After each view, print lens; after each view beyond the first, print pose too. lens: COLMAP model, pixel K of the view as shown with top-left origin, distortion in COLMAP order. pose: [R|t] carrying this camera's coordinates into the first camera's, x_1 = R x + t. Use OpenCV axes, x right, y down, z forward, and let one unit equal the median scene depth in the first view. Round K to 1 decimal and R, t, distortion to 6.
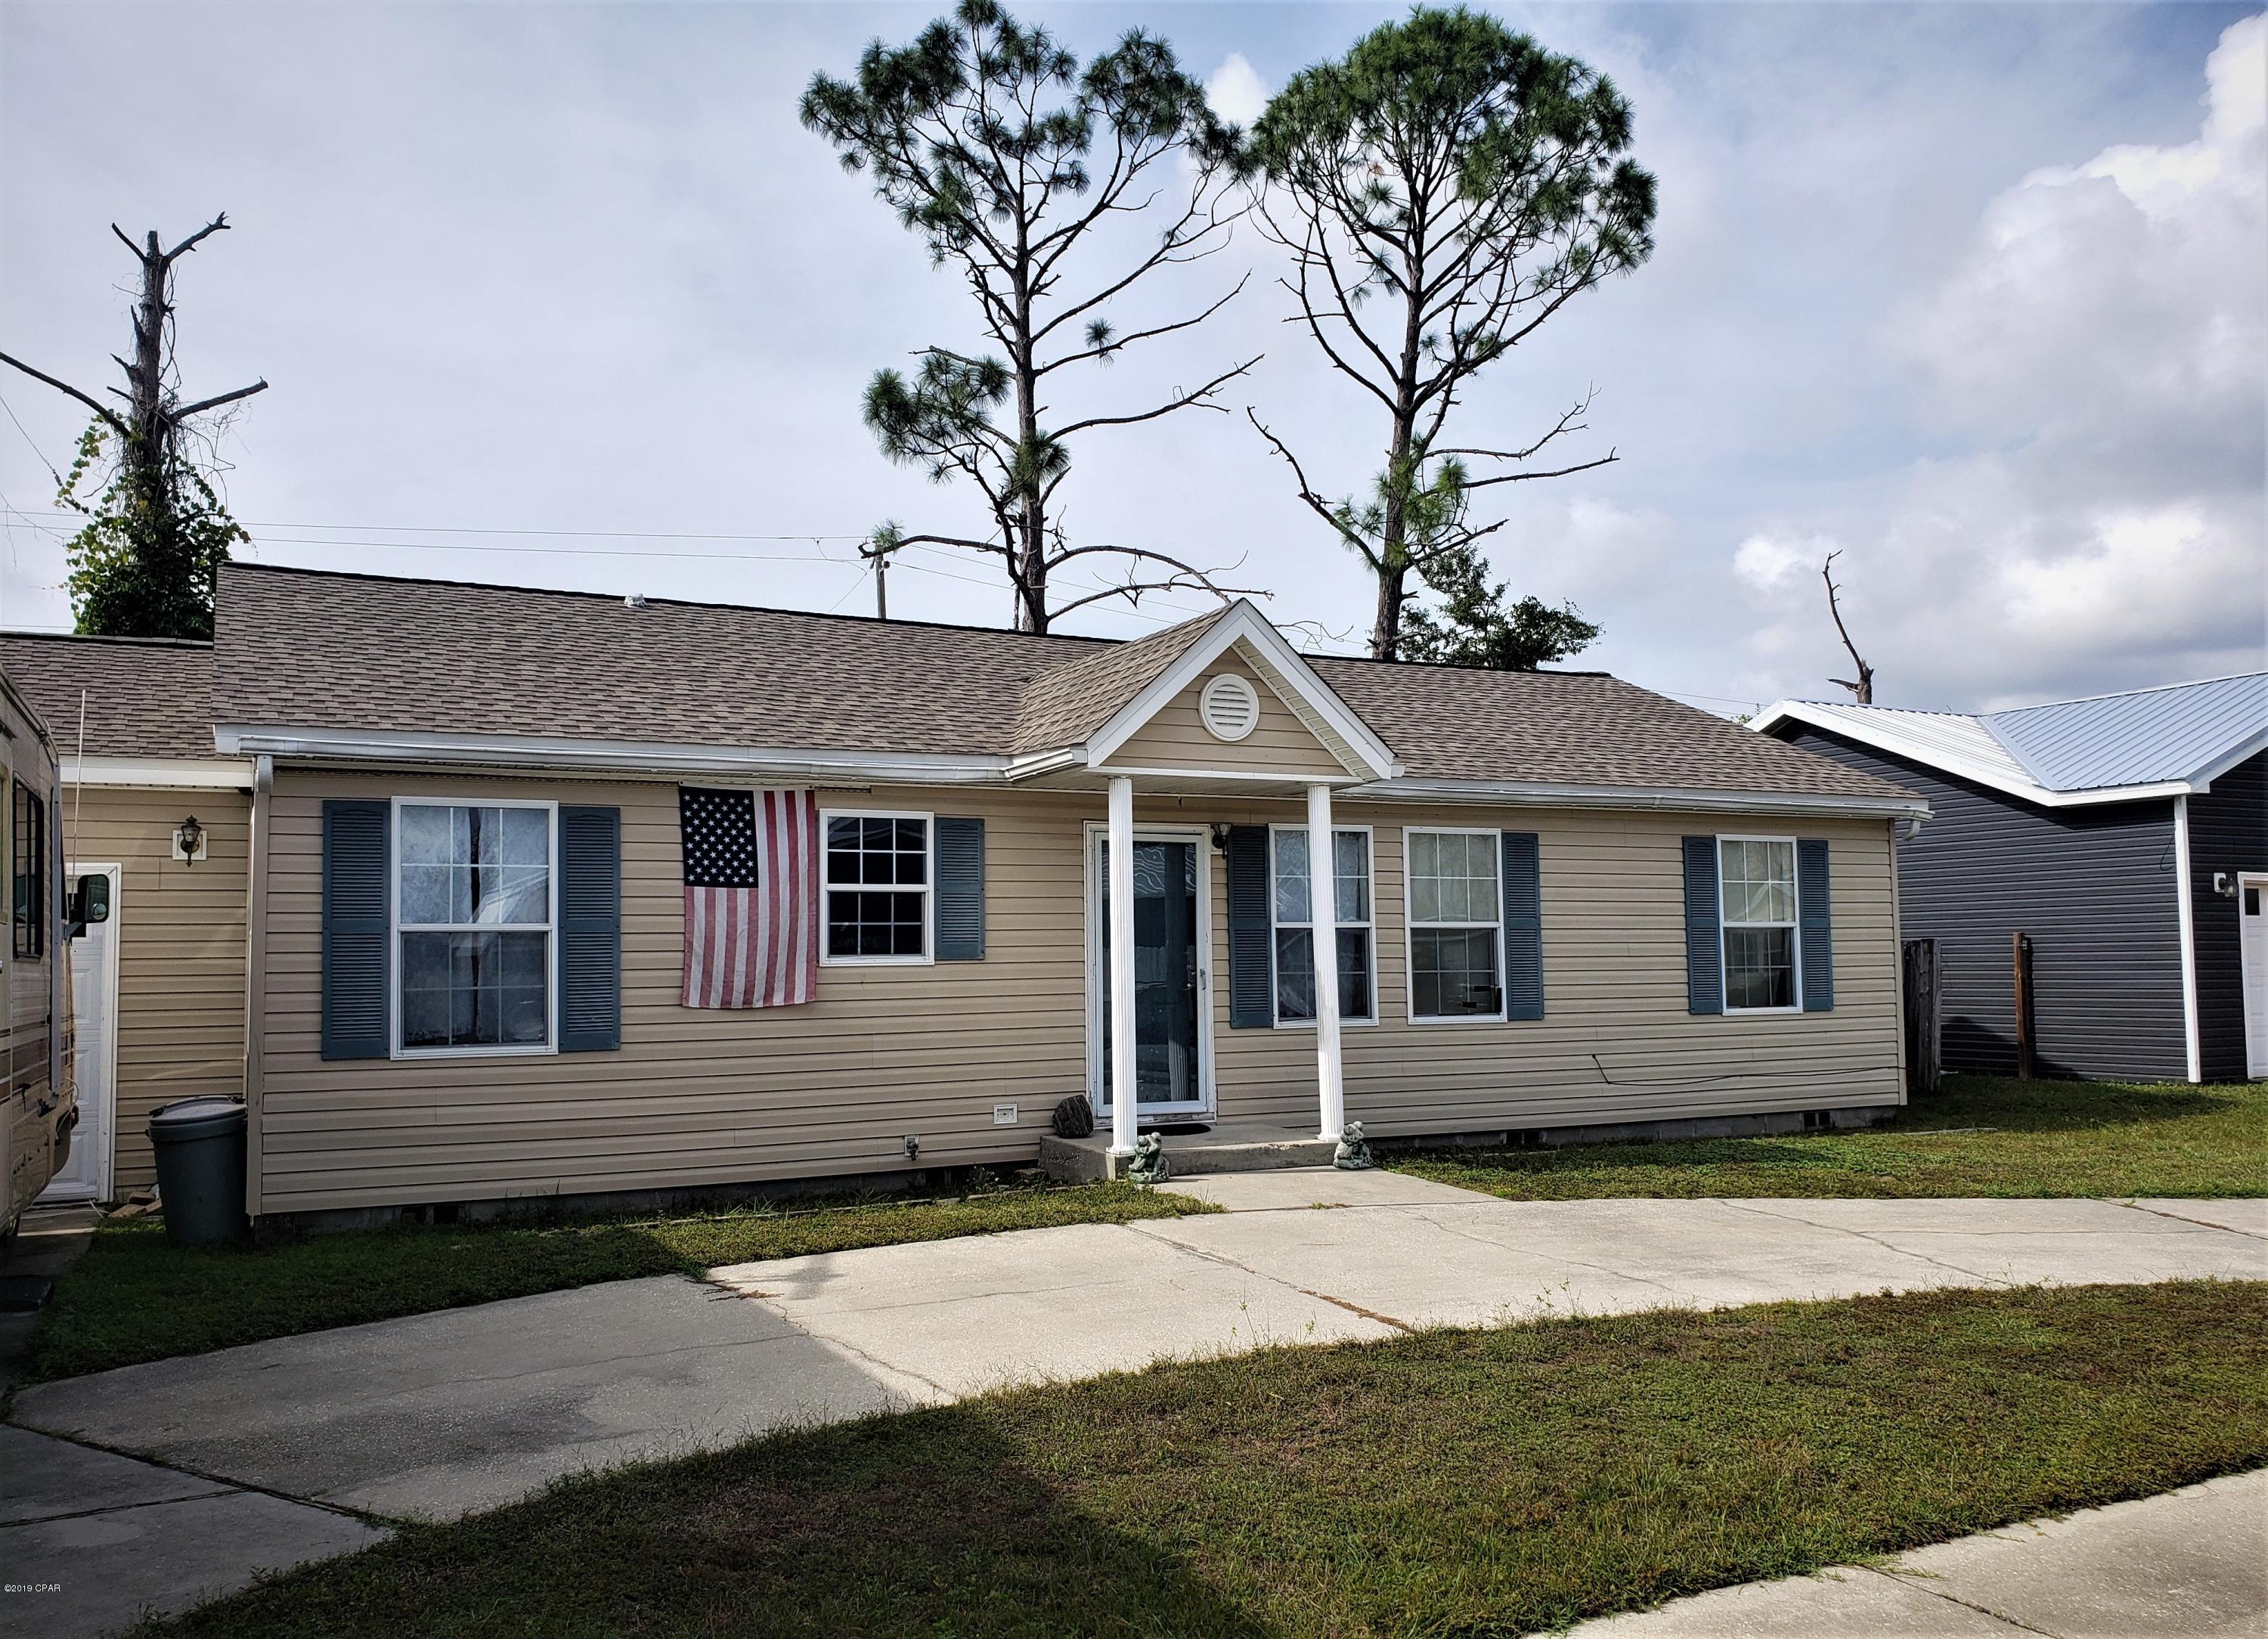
lens RADIAL K [[1812.3, 0, 1131.2], [0, 1812.3, 856.6], [0, 0, 1]] dist [0.067389, -0.103266]
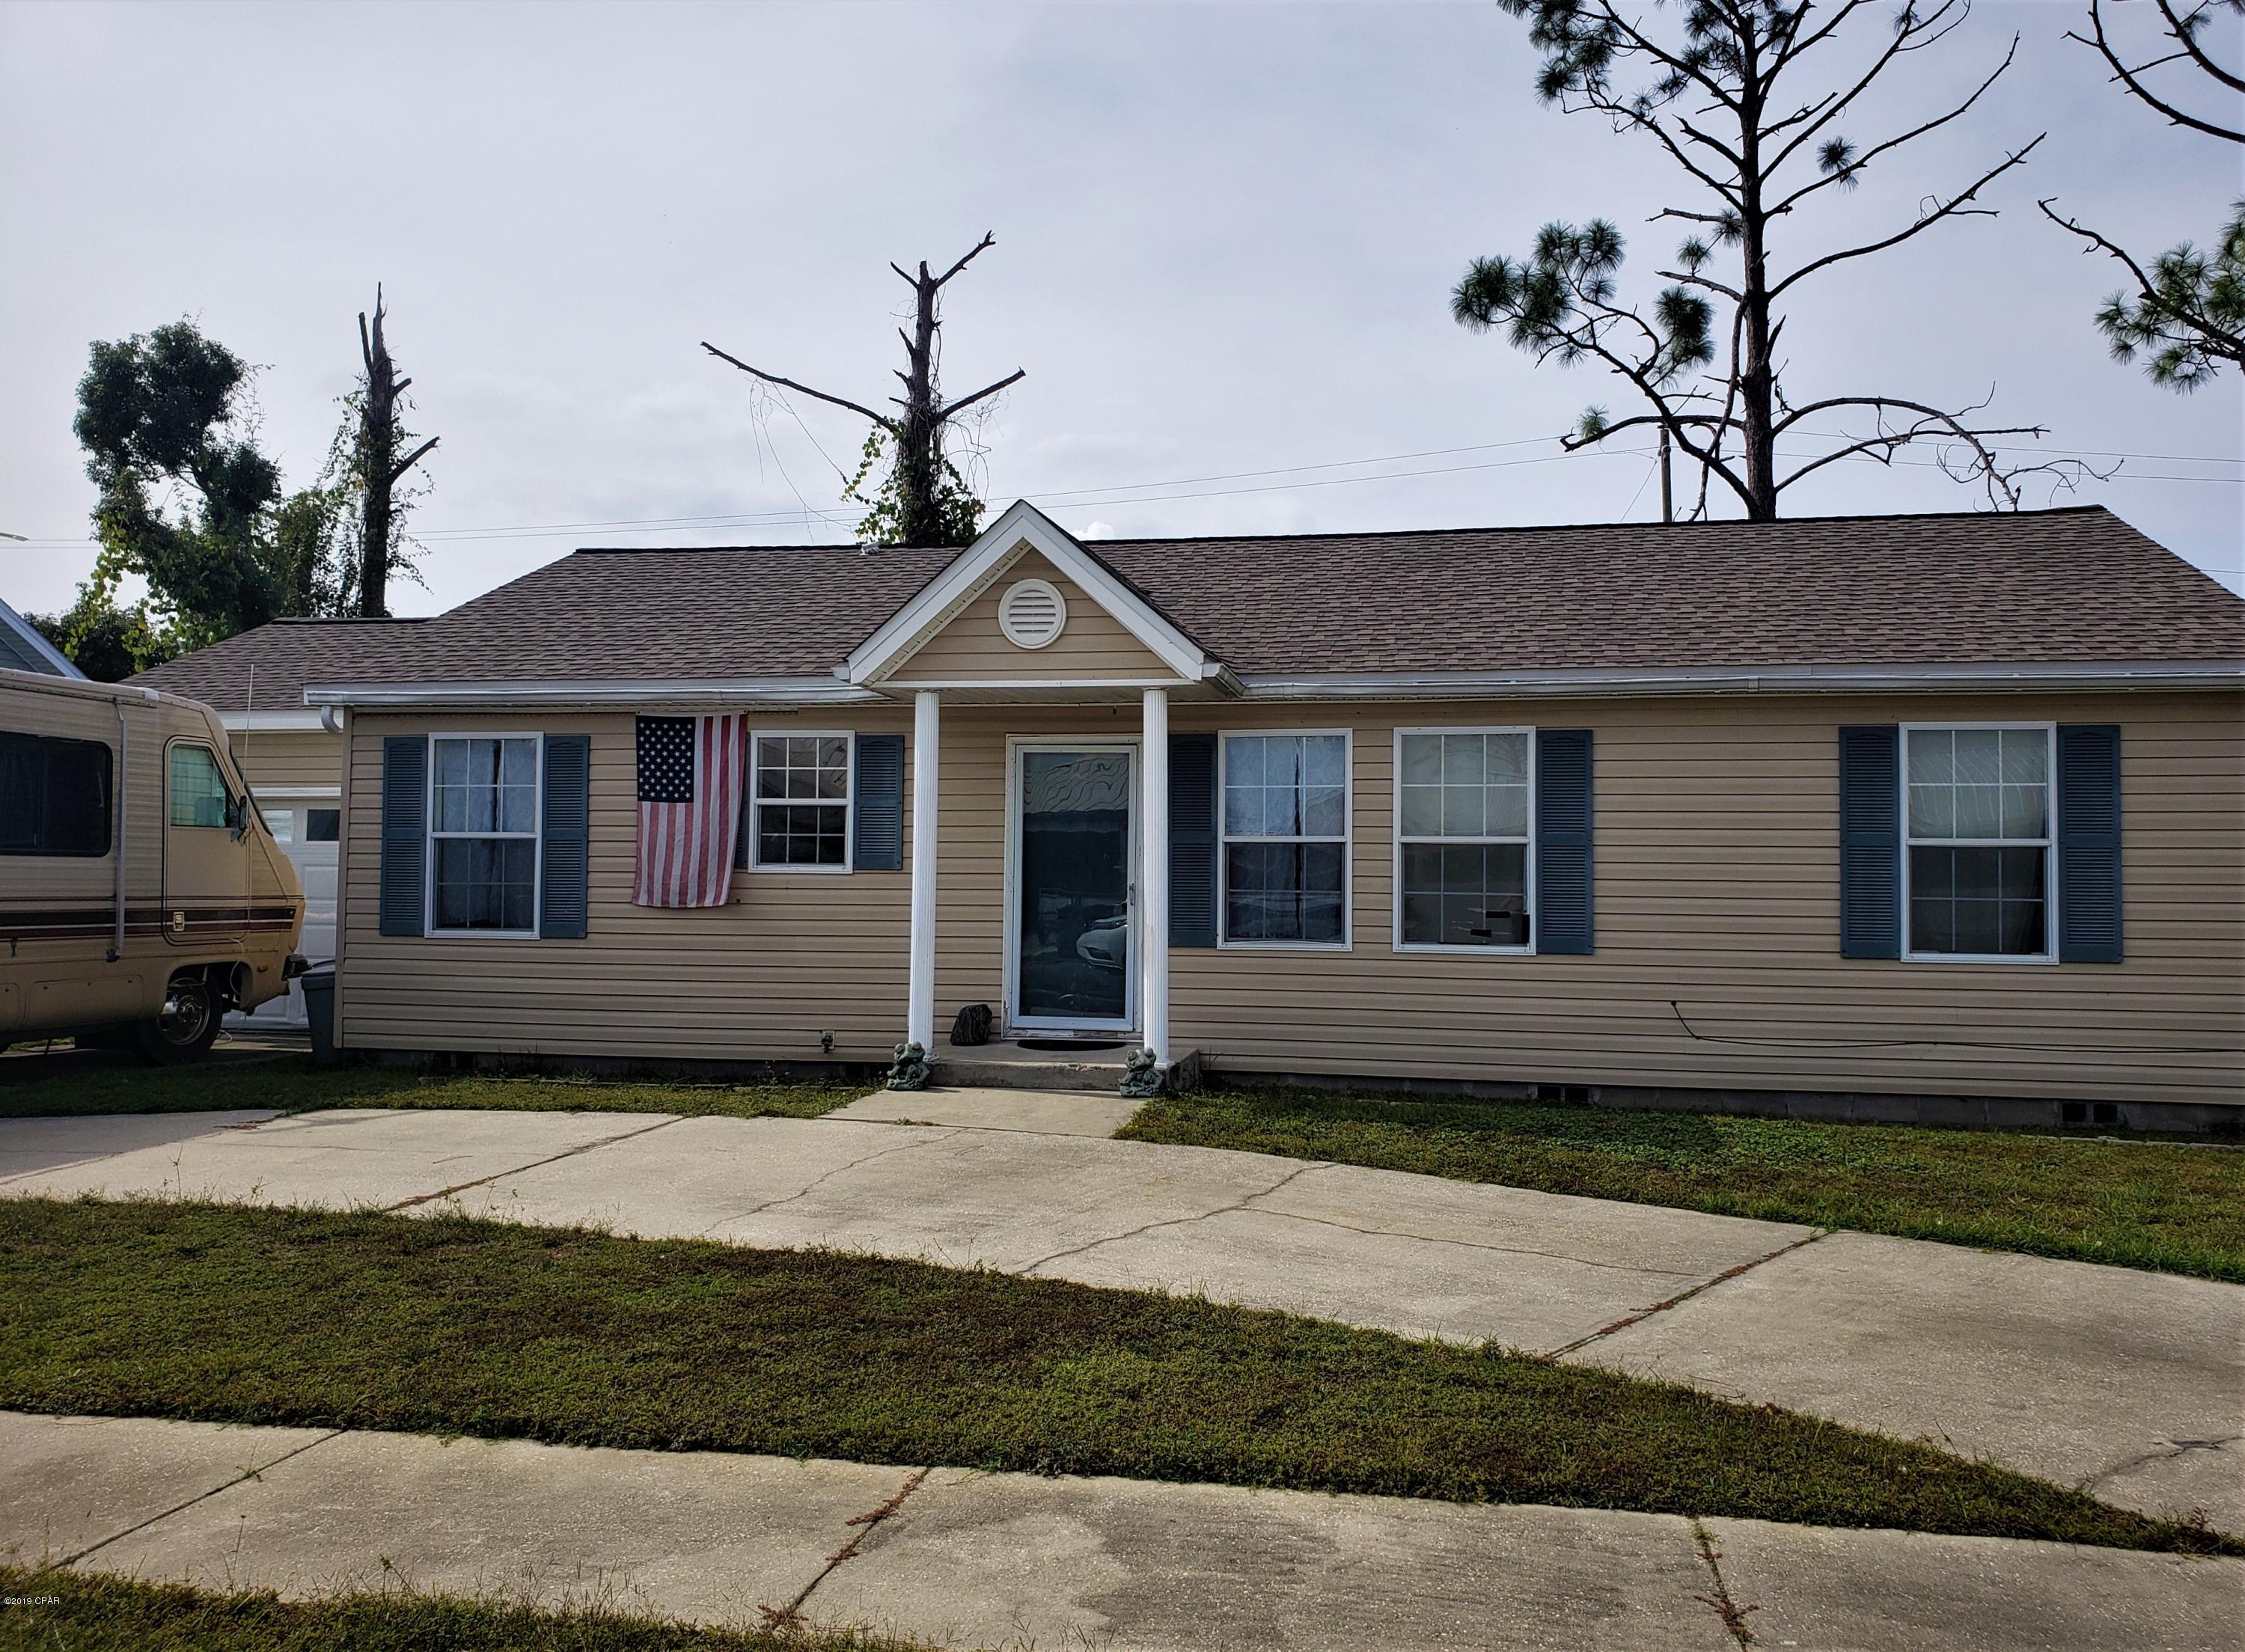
lens RADIAL K [[1847.1, 0, 1122.5], [0, 1847.1, 825.6], [0, 0, 1]] dist [0.036658, -0.005526]
pose [[0.784608, 0.000647, -0.619992, 0.665618], [0.016597, 0.999619, 0.022046, 0.009791], [0.619770, -0.027587, 0.784298, 0.236180]]
